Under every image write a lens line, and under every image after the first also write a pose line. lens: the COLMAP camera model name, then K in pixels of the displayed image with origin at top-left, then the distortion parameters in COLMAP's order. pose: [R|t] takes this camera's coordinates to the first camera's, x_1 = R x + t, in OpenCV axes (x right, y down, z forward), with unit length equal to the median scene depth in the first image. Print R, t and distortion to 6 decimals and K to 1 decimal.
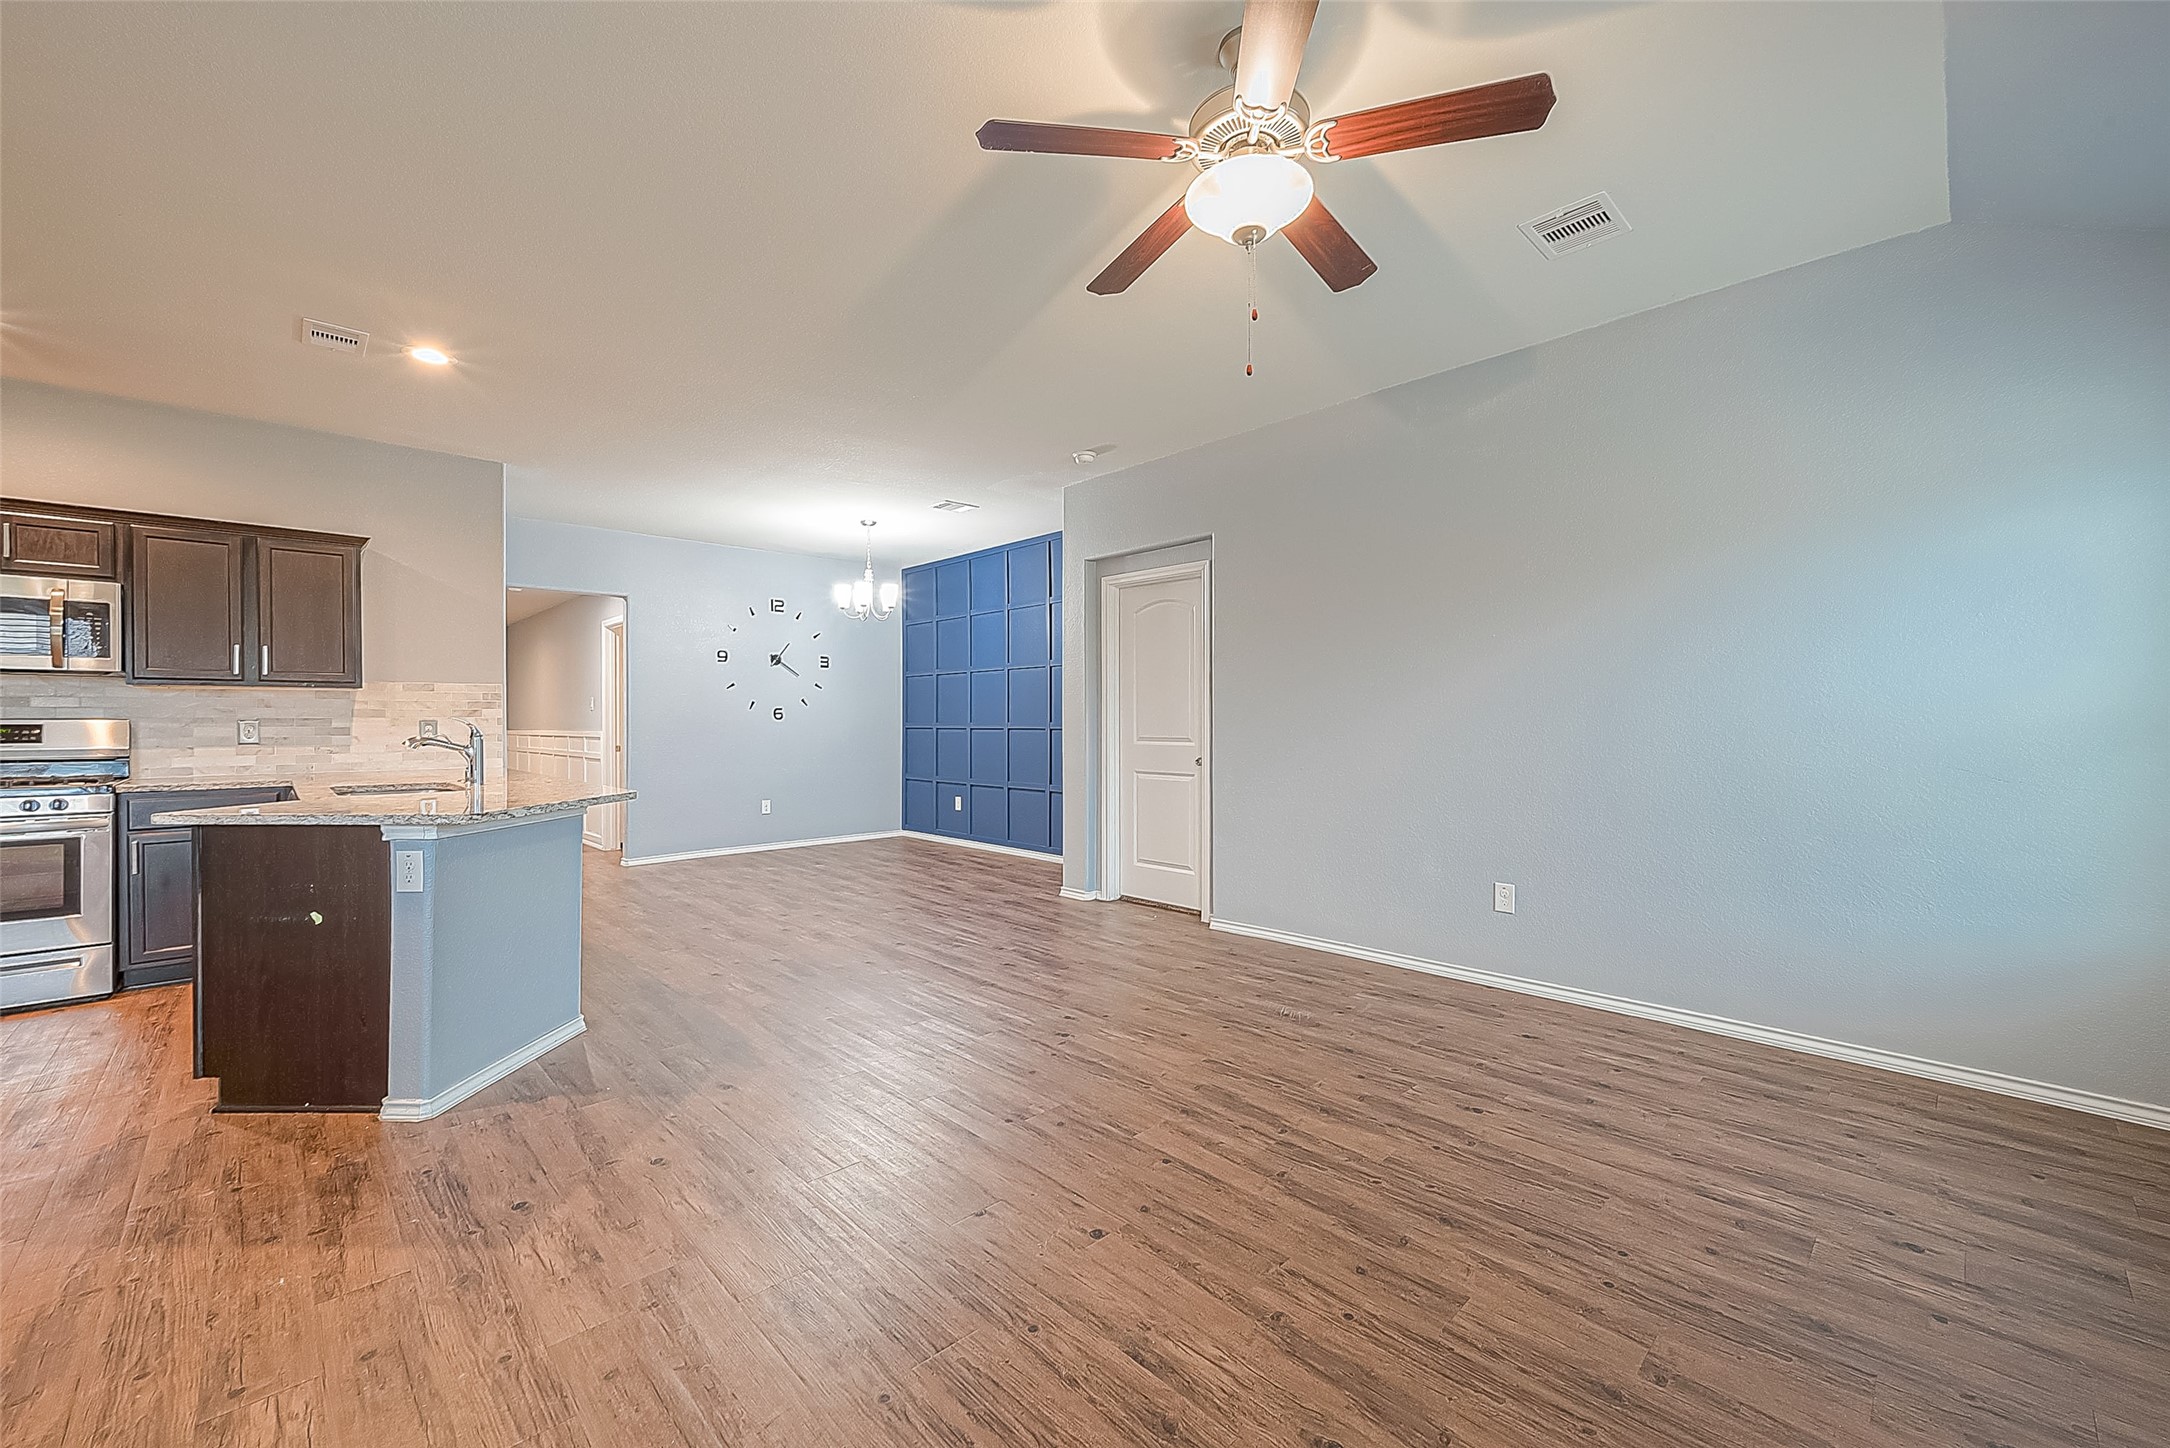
lens RADIAL K [[858.9, 0, 1072.3], [0, 858.9, 734.0], [0, 0, 1]] dist [-0.006264, 0.001654]
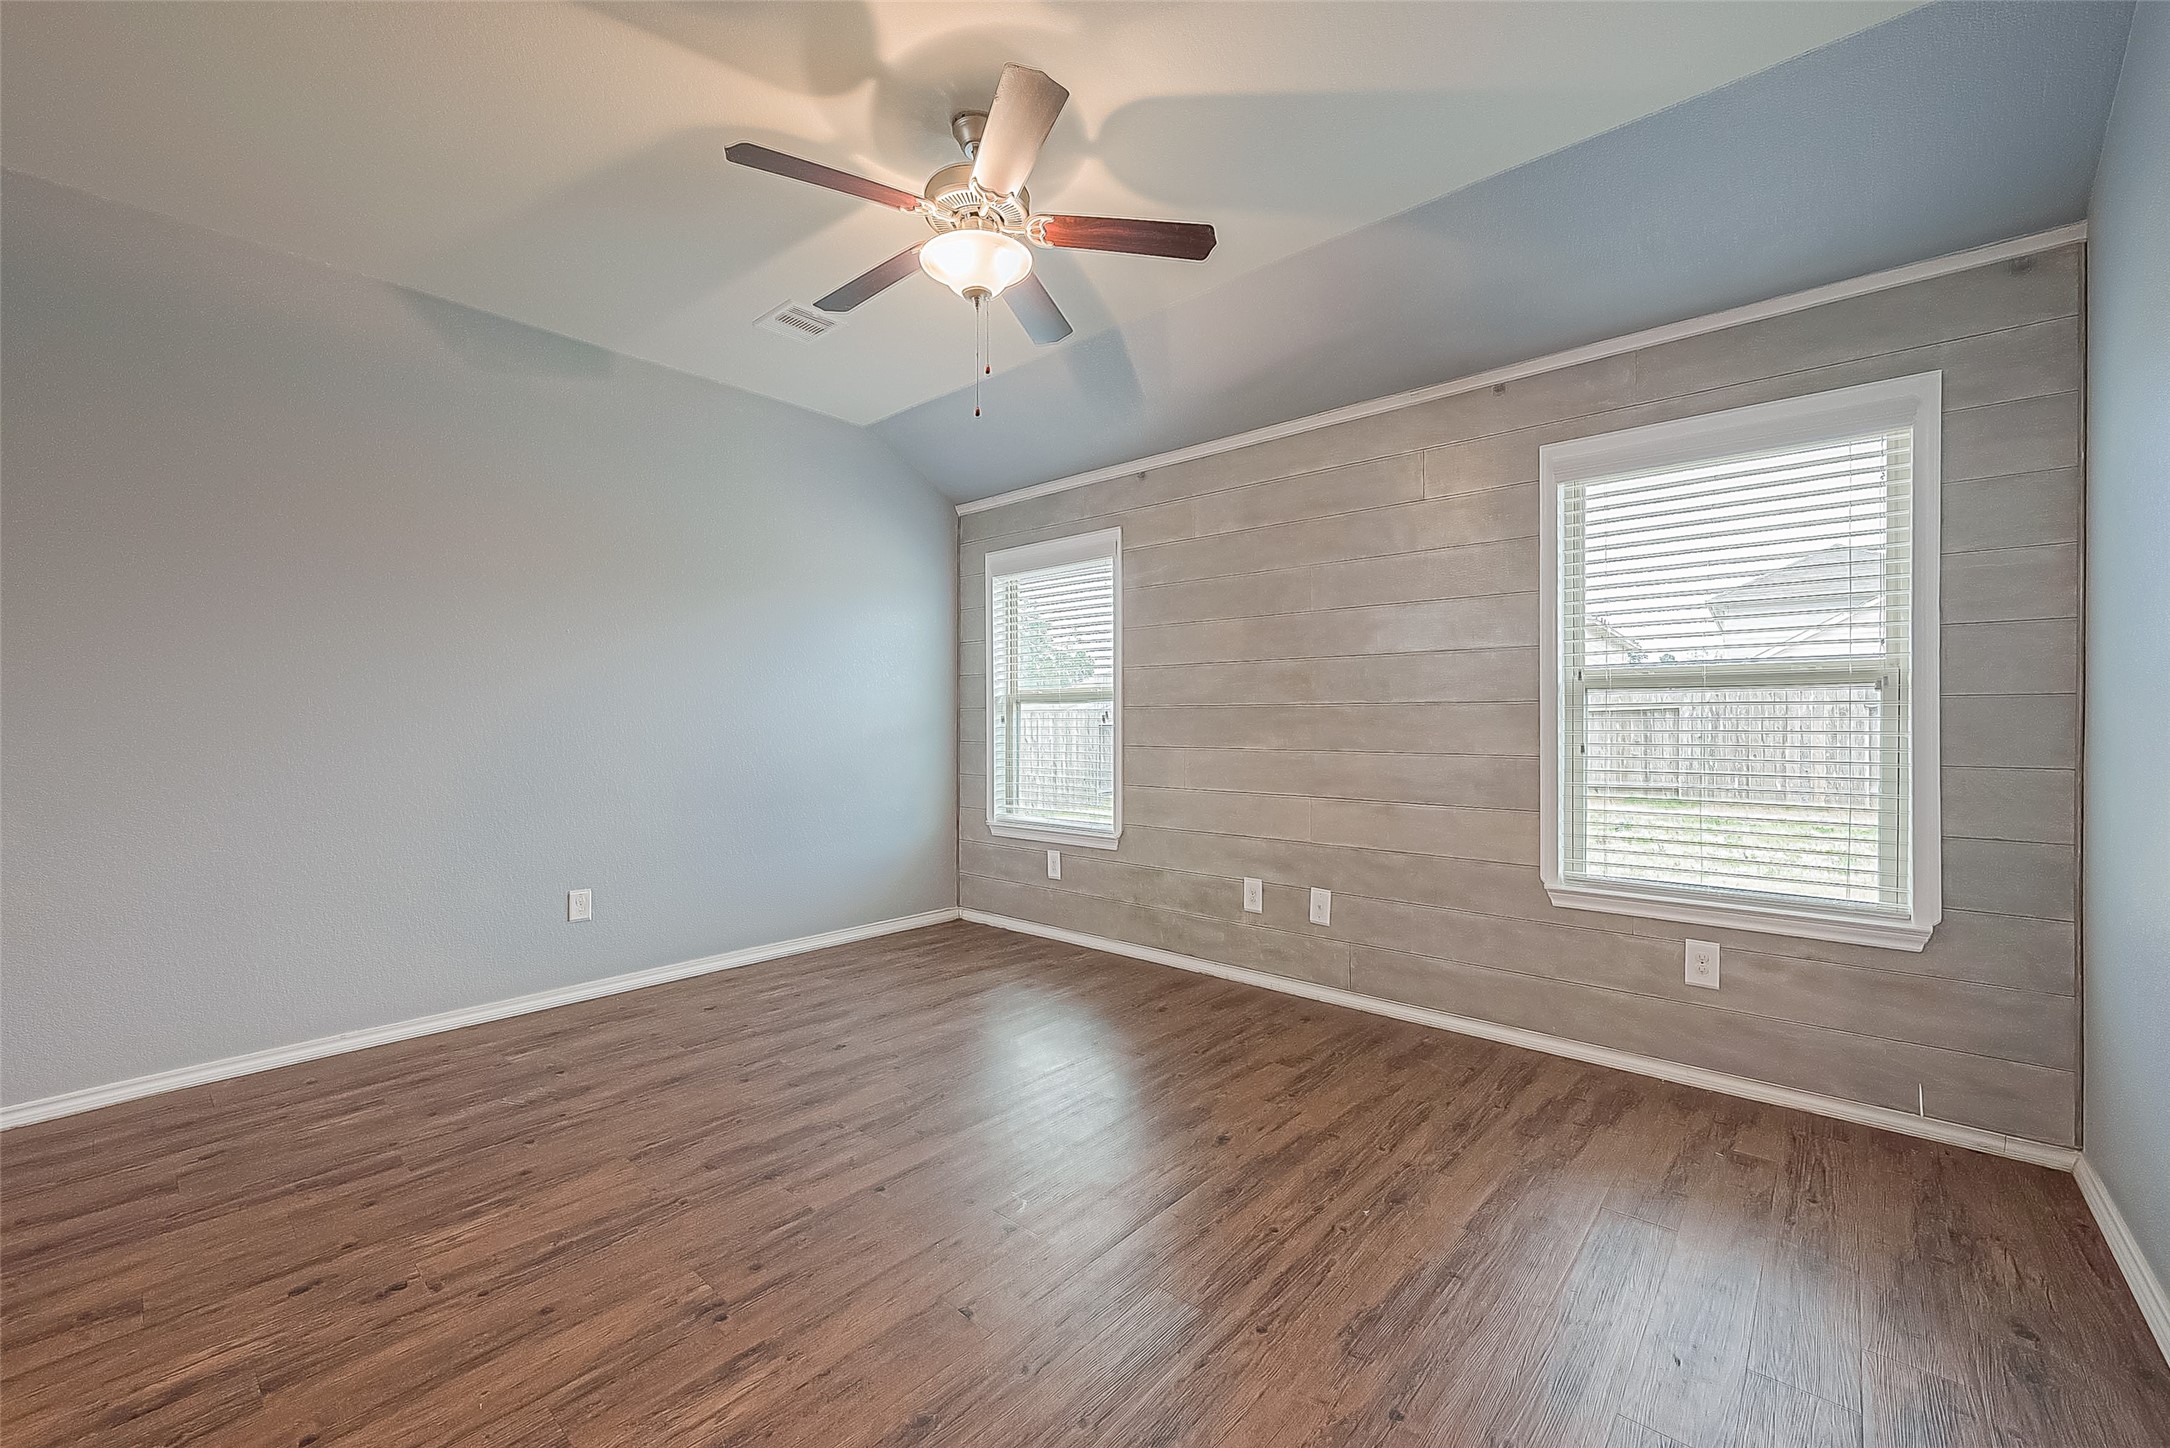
lens RADIAL K [[858.9, 0, 1100.8], [0, 858.9, 714.8], [0, 0, 1]] dist [-0.006264, 0.001654]
pose [[-0.108742, 0.013696, 0.993976, -0.496394], [0.012556, 0.999844, -0.012403, -0.001680], [-0.993991, 0.011131, -0.108897, 0.501271]]
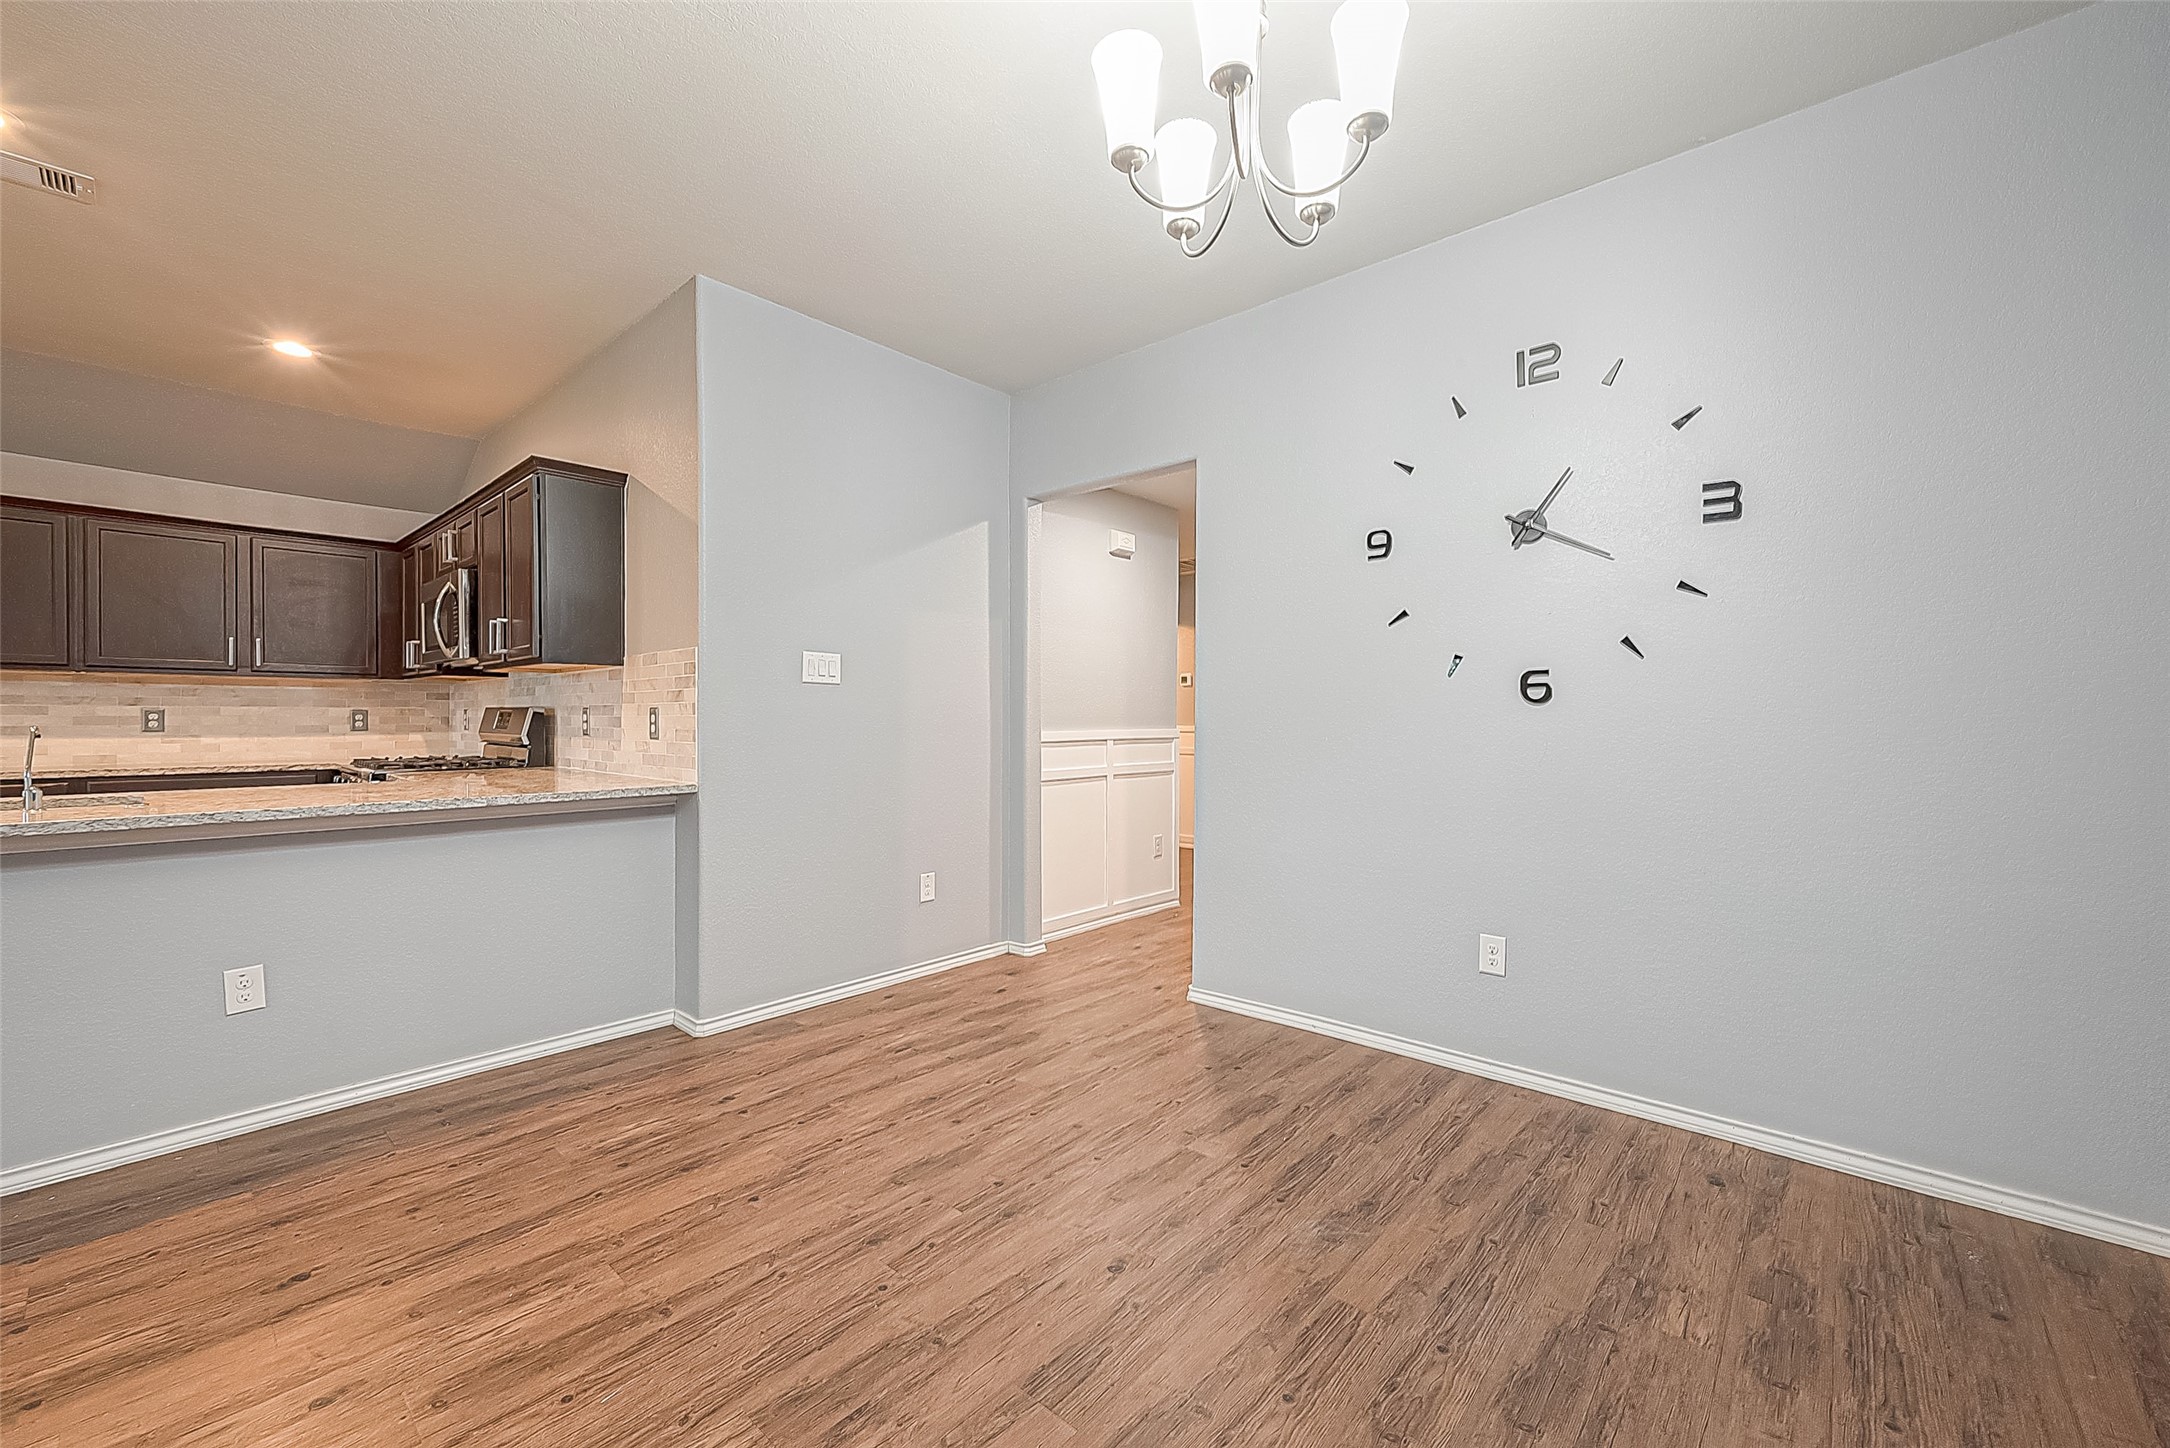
lens RADIAL K [[858.9, 0, 1088.9], [0, 858.9, 725.0], [0, 0, 1]] dist [-0.006264, 0.001654]
pose [[0.099982, 0.013821, -0.994893, -0.051188], [-0.016927, 0.999782, 0.012188, -0.020320], [0.994845, 0.015622, 0.100194, 1.647868]]
